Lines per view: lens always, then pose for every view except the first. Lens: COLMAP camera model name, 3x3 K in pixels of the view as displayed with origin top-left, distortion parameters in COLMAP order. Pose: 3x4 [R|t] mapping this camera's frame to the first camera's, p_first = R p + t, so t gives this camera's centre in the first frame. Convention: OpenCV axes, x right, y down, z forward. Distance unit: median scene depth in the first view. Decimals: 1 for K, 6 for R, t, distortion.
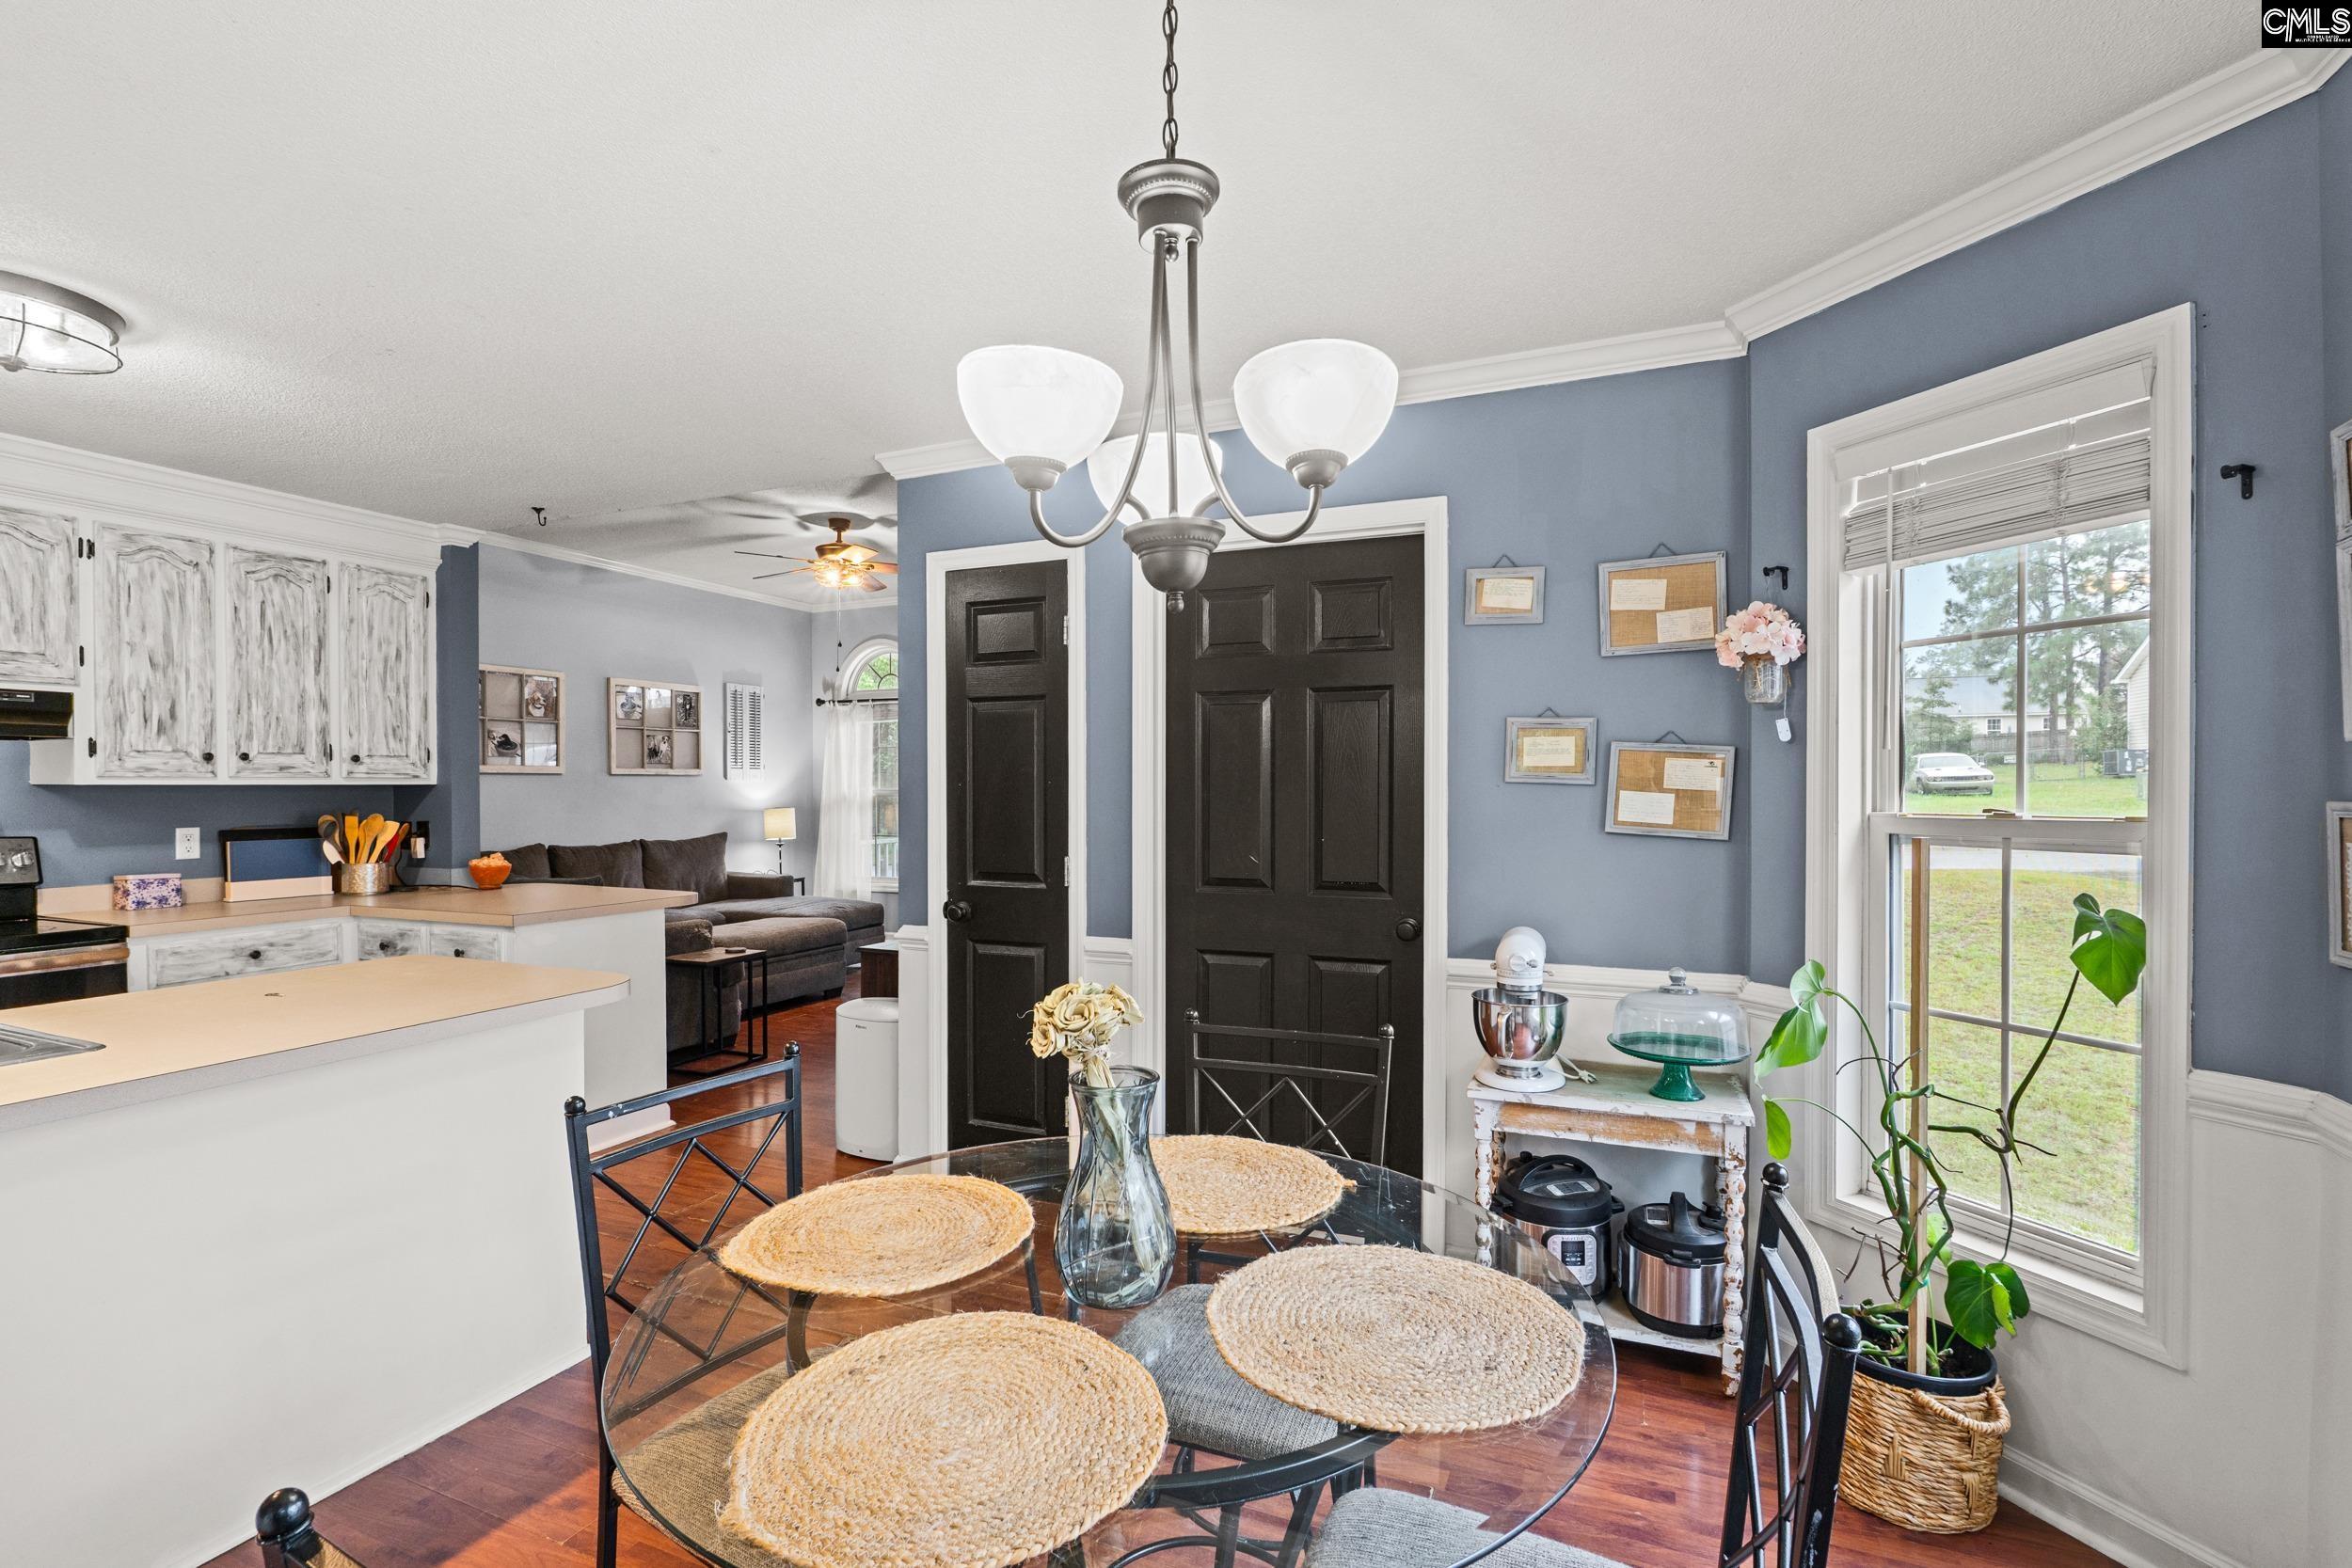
lens RADIAL K [[1096.0, 0, 1157.0], [0, 1096.0, 801.3], [0, 0, 1]] dist [-0.002770, -0.000216]
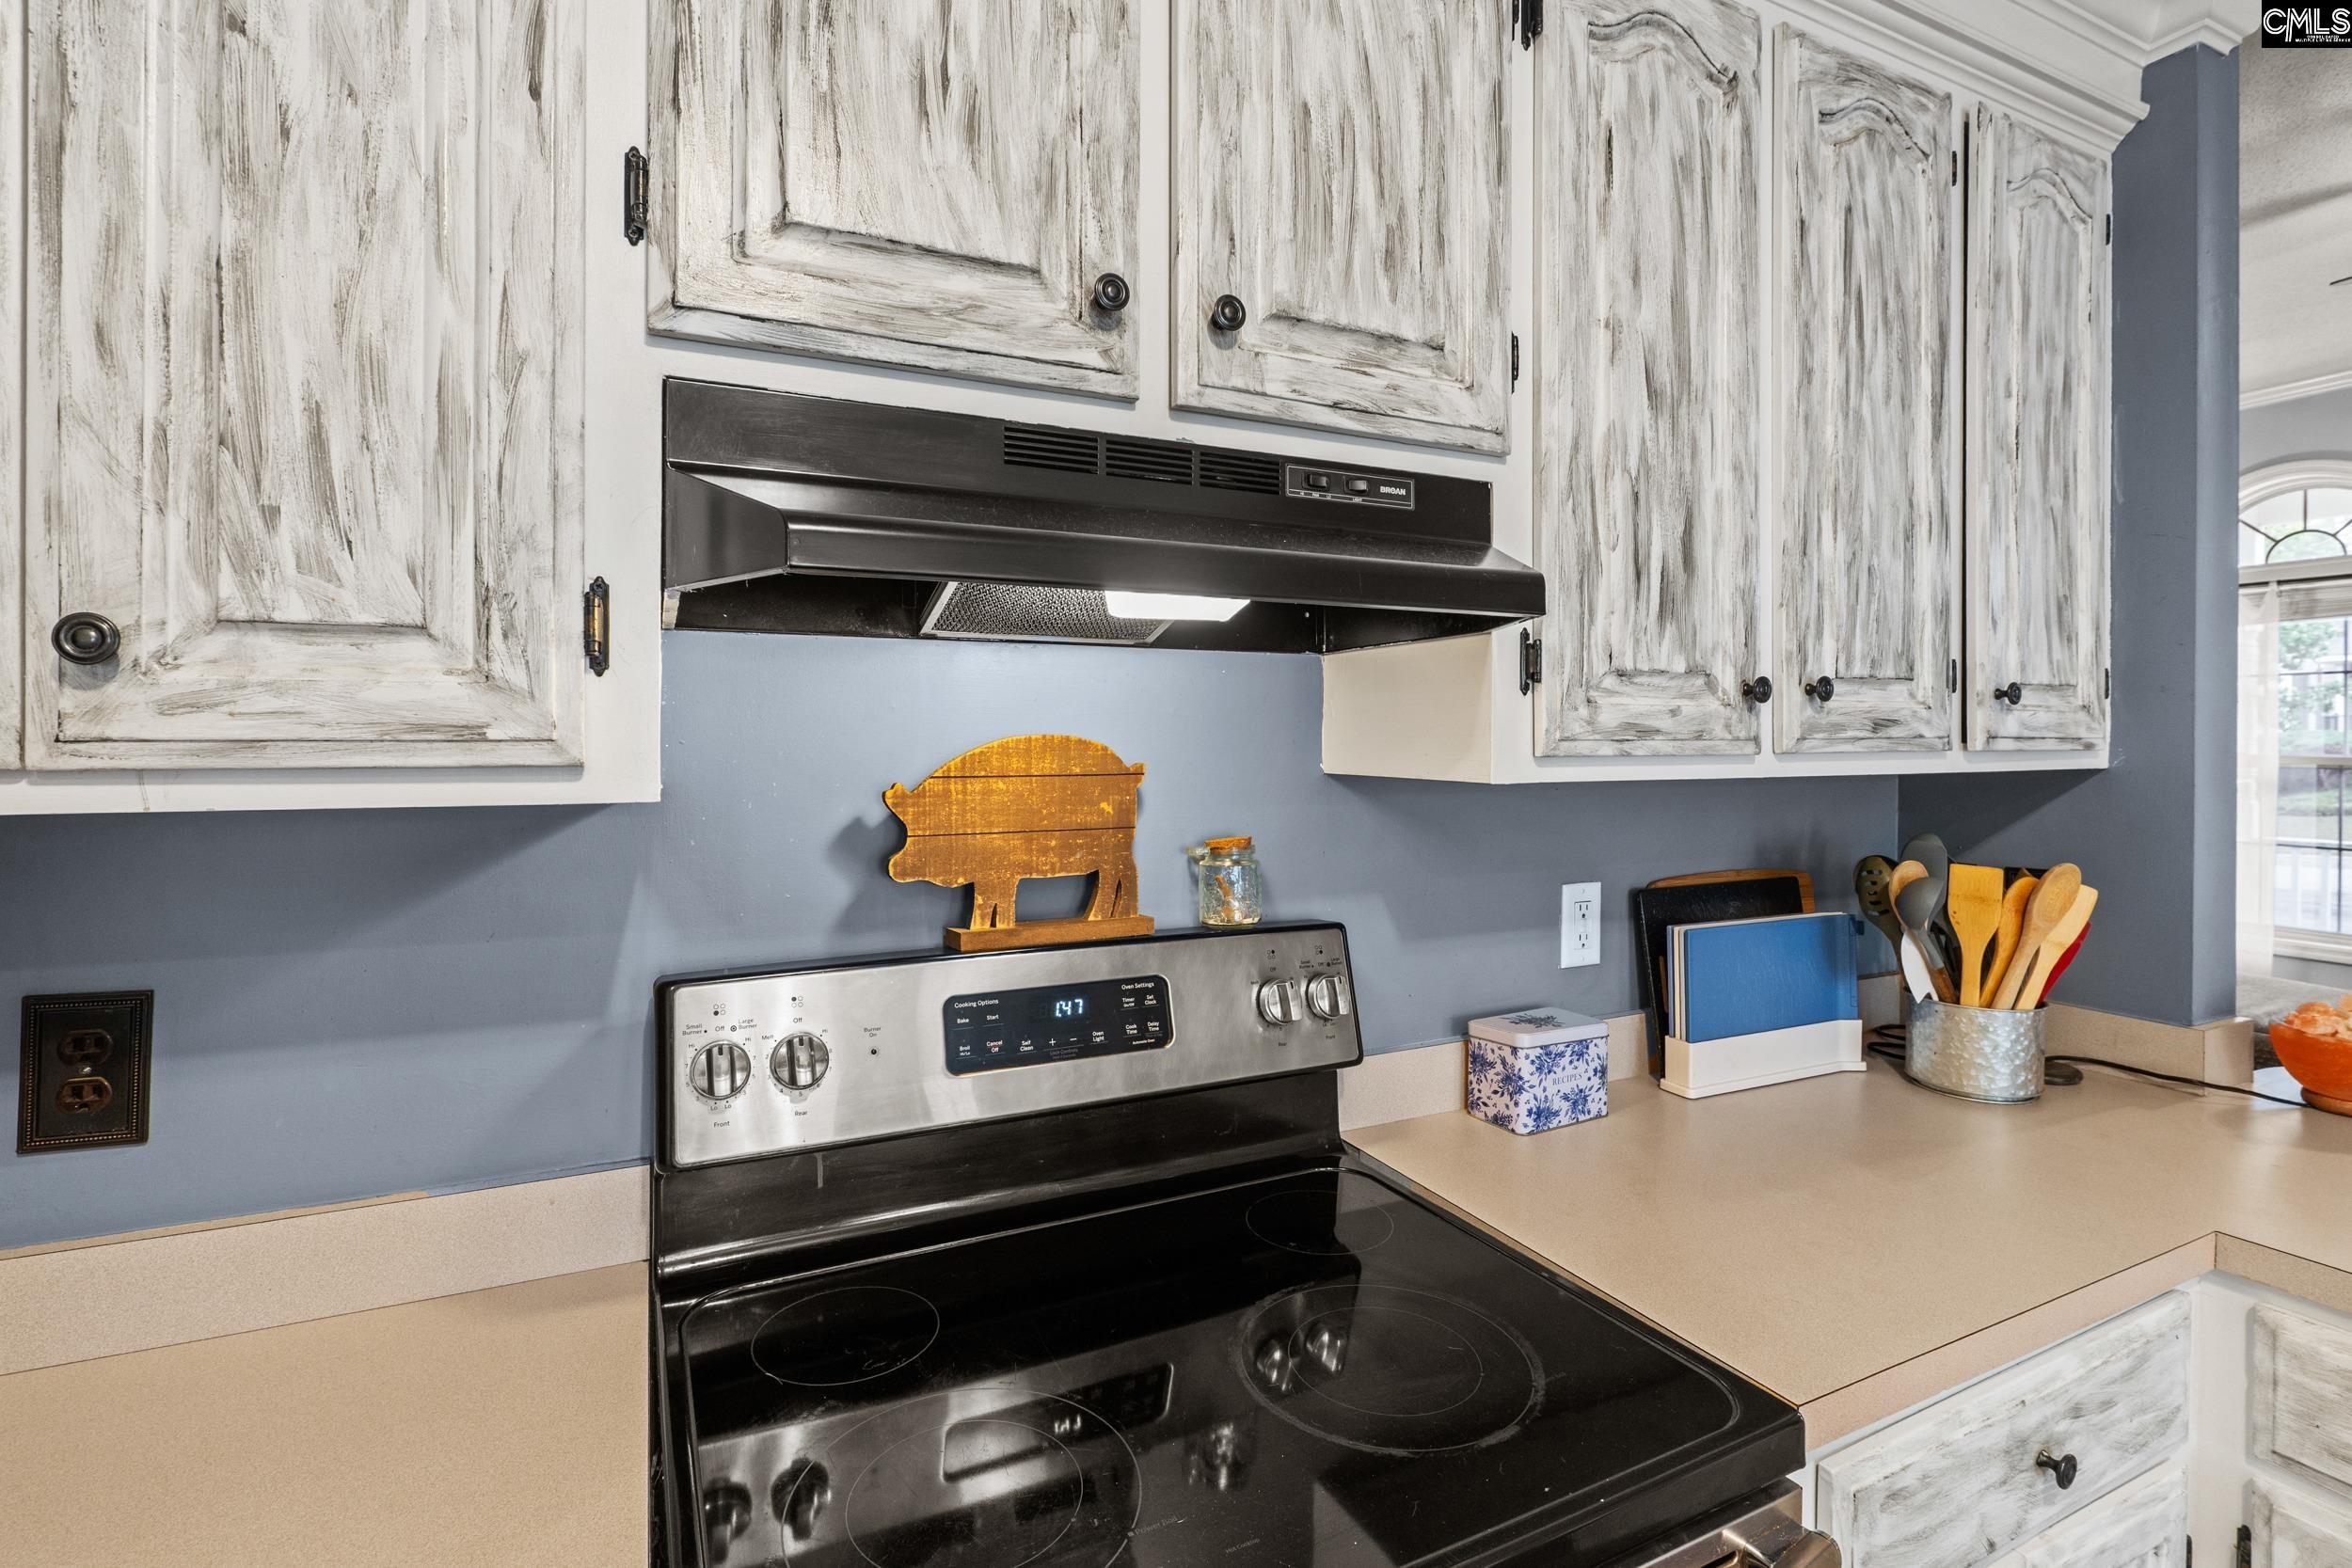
lens RADIAL K [[1096.0, 0, 1169.7], [0, 1096.0, 762.4], [0, 0, 1]] dist [-0.002770, -0.000216]
pose [[0.775474, 0.010191, -0.631297, -0.806138], [-0.008608, 0.999947, 0.005568, -0.020444], [0.631321, 0.001117, 0.775521, 0.655819]]
